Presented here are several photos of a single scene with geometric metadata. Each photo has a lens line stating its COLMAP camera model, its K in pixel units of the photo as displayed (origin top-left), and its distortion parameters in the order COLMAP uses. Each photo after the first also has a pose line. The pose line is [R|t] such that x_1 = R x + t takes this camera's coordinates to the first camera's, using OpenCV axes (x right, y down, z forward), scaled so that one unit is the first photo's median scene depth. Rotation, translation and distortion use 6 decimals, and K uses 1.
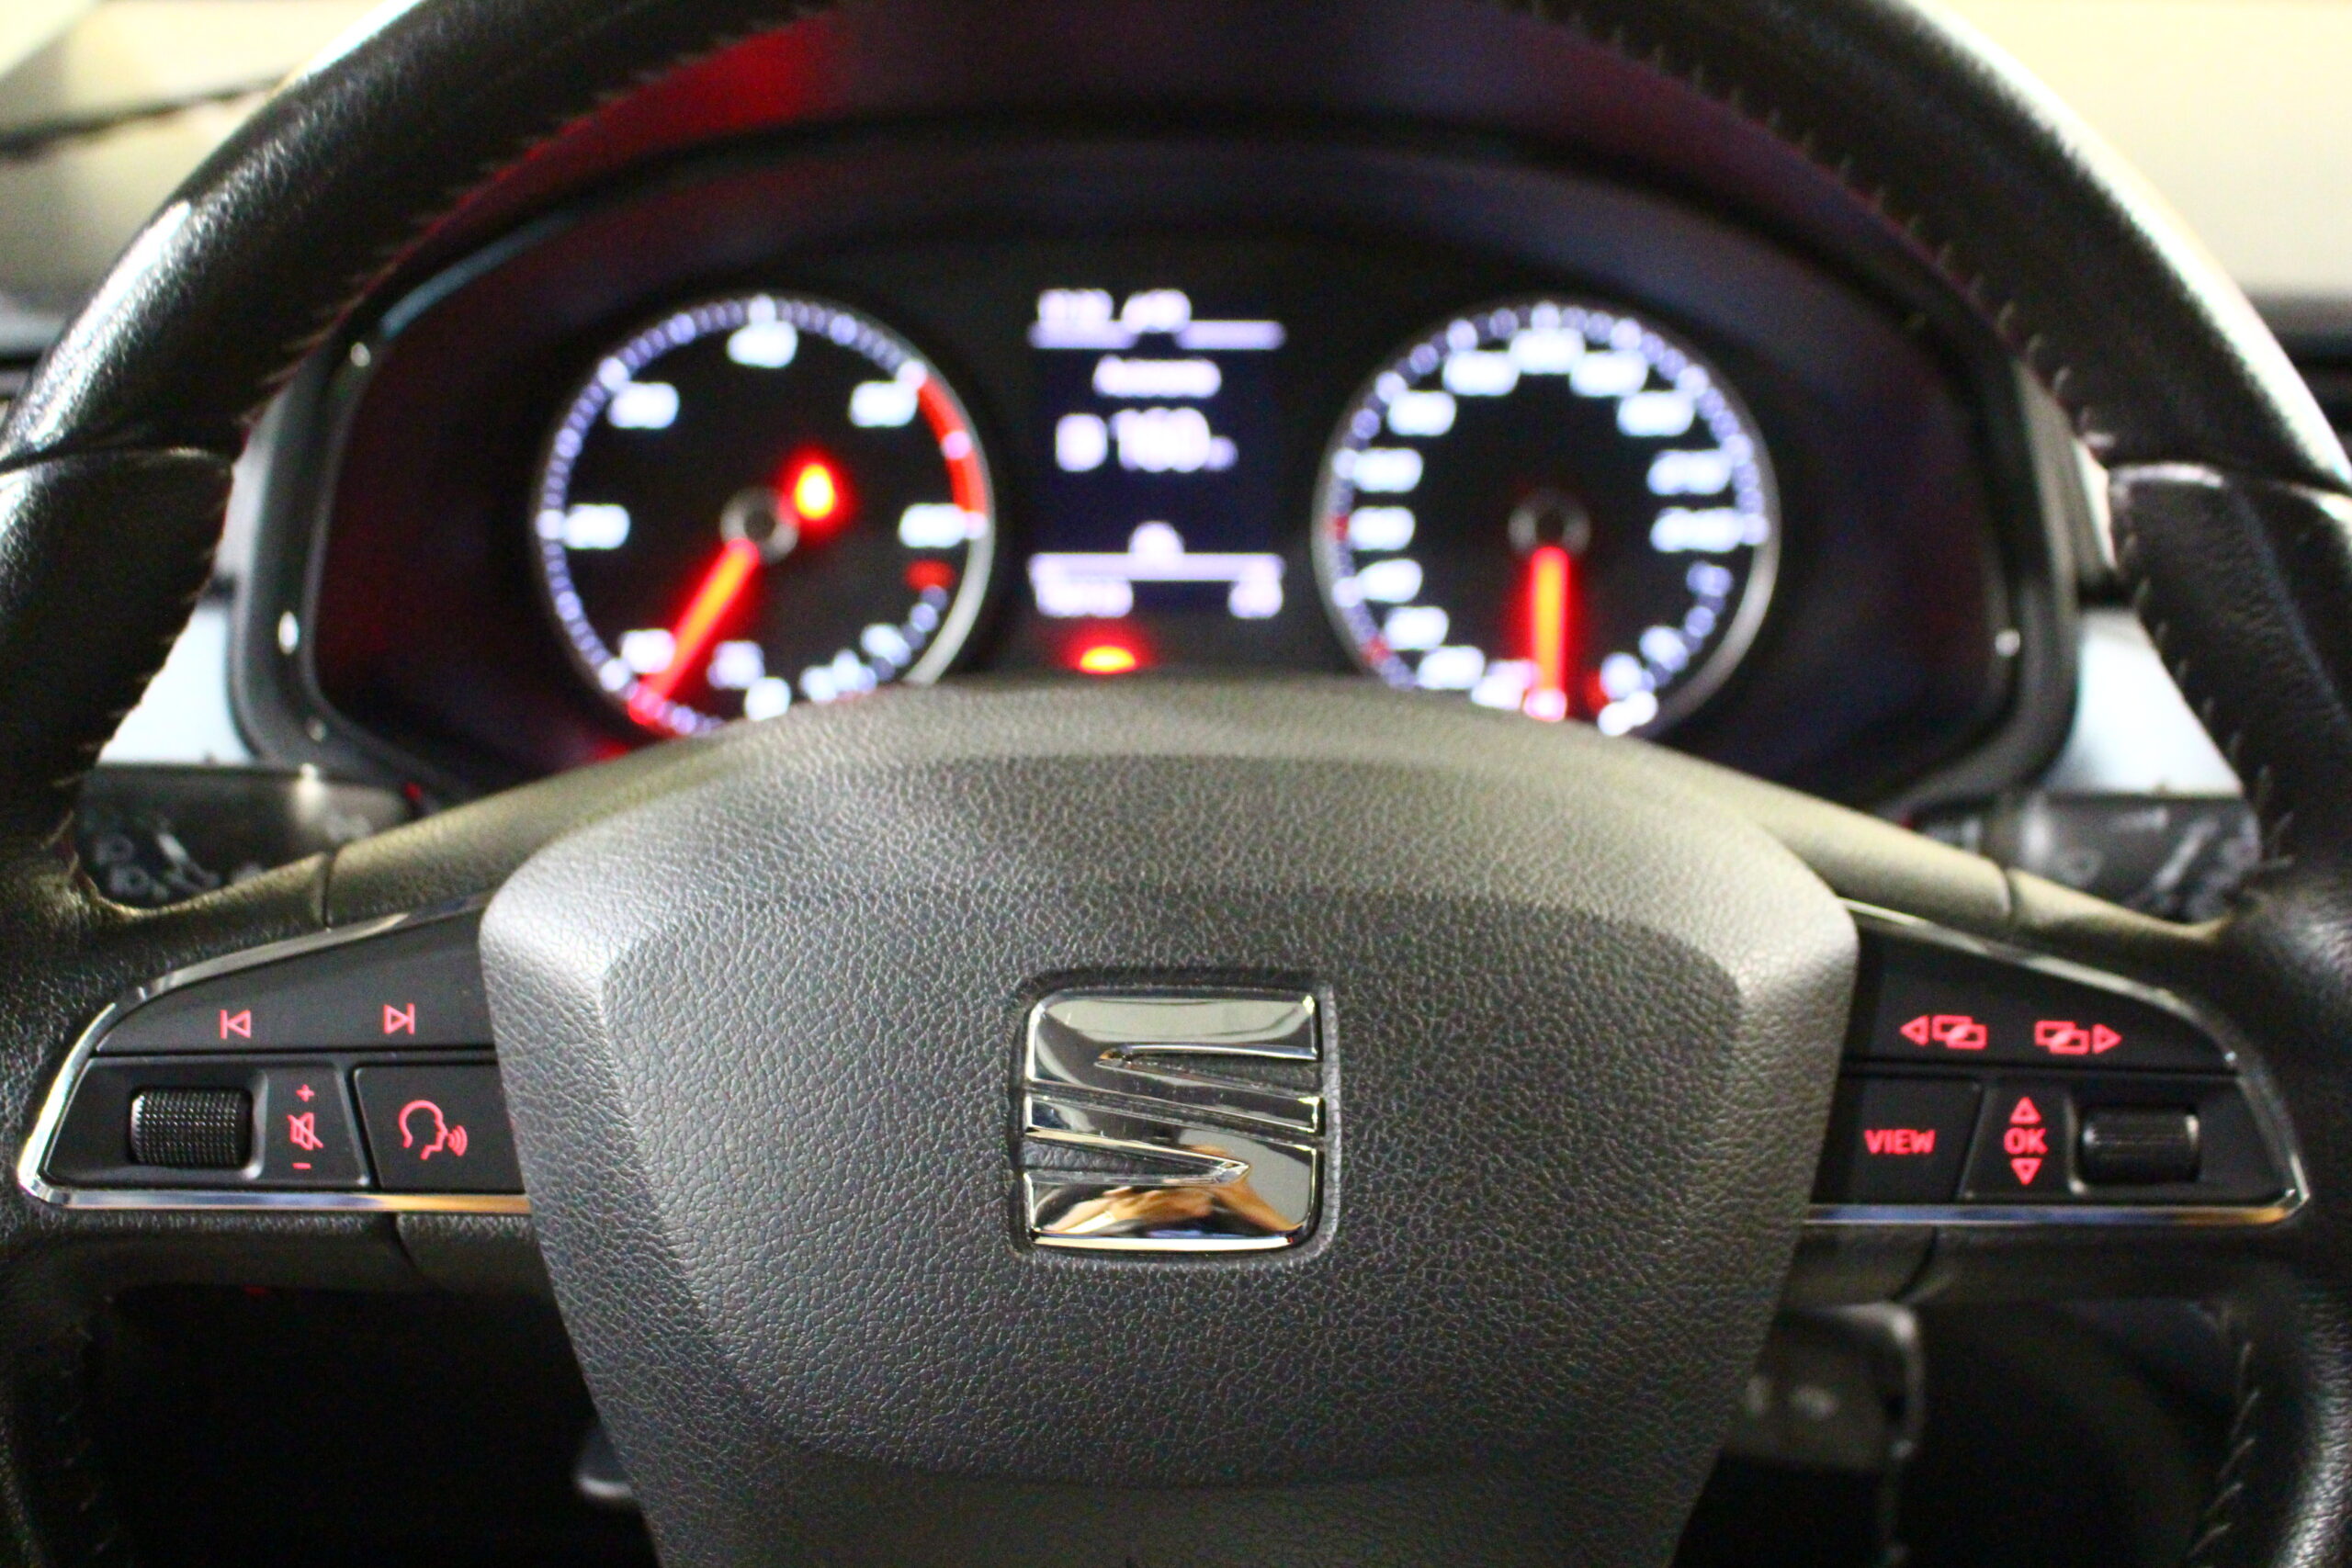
lens RADIAL K [[2884.4, 0, 1181.8], [0, 2884.4, 767.7], [0, 0, 1]] dist [-0.025465, 0.000000]
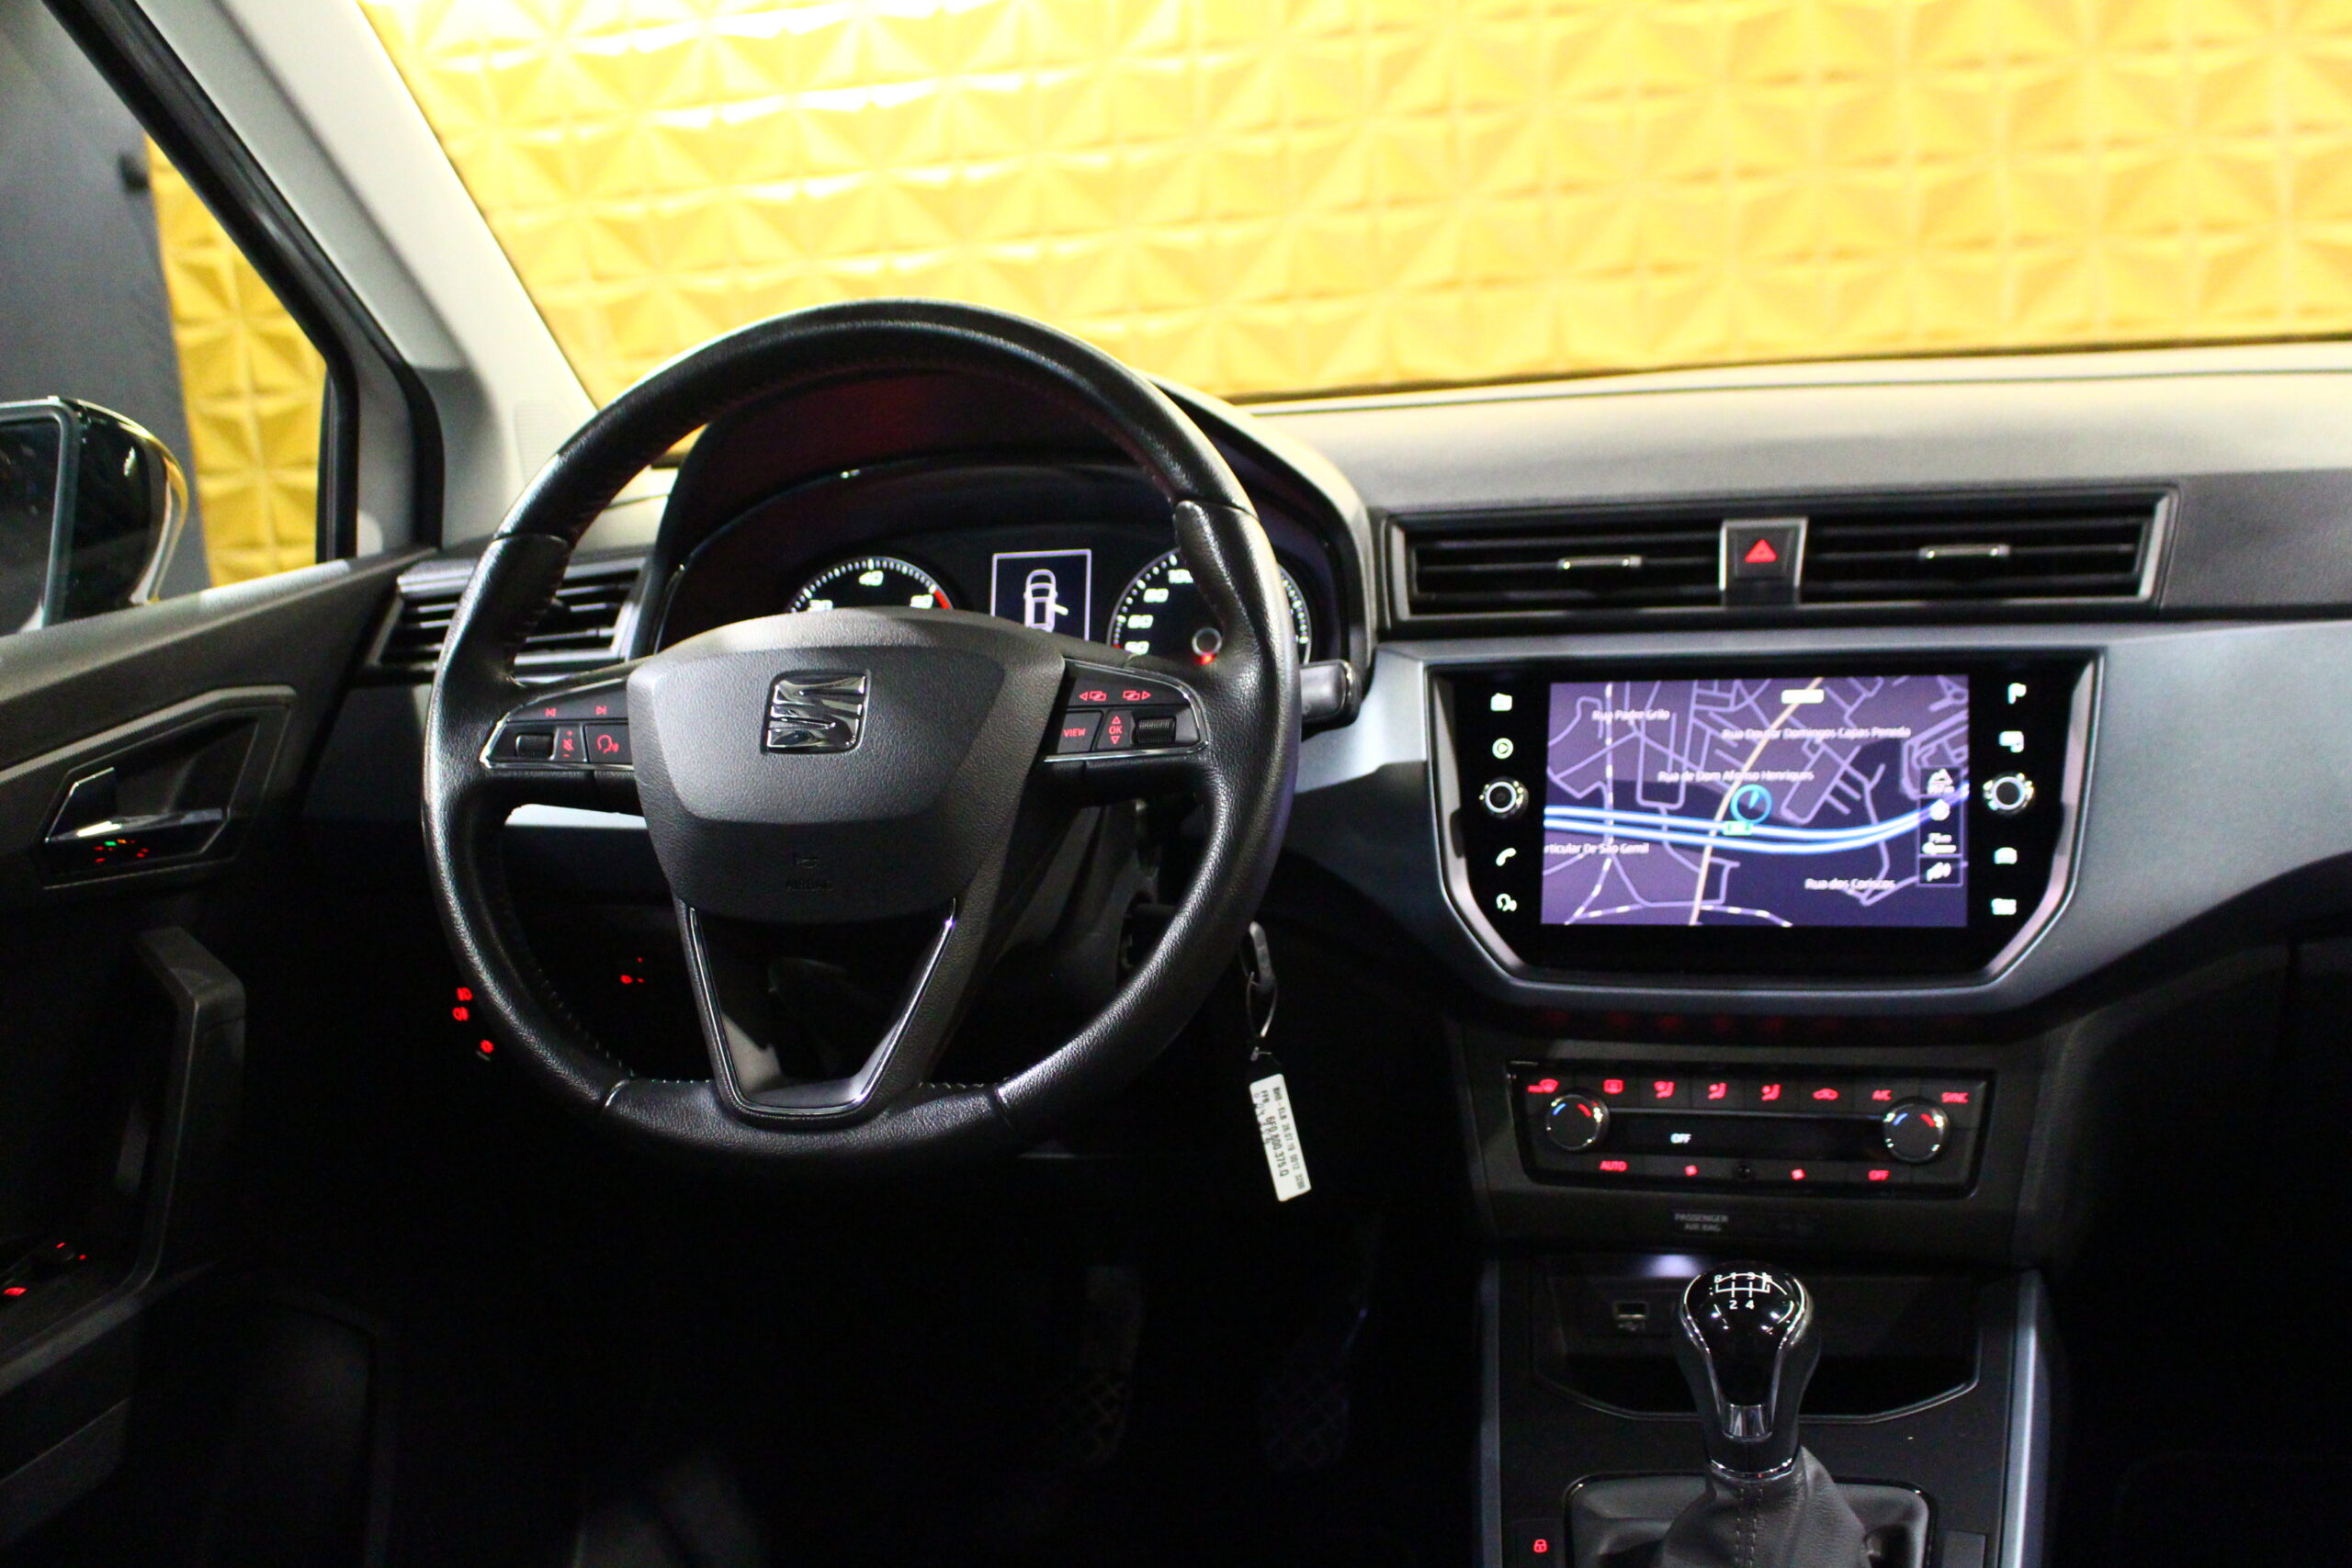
lens RADIAL K [[2611.6, 0, 1167.6], [0, 2611.6, 779.0], [0, 0, 1]] dist [-0.019898, 0.000000]
pose [[0.965596, -0.033620, -0.257866, 0.606280], [-0.020018, 0.979055, -0.202607, 0.421064], [0.259276, 0.200799, 0.944699, -0.856893]]
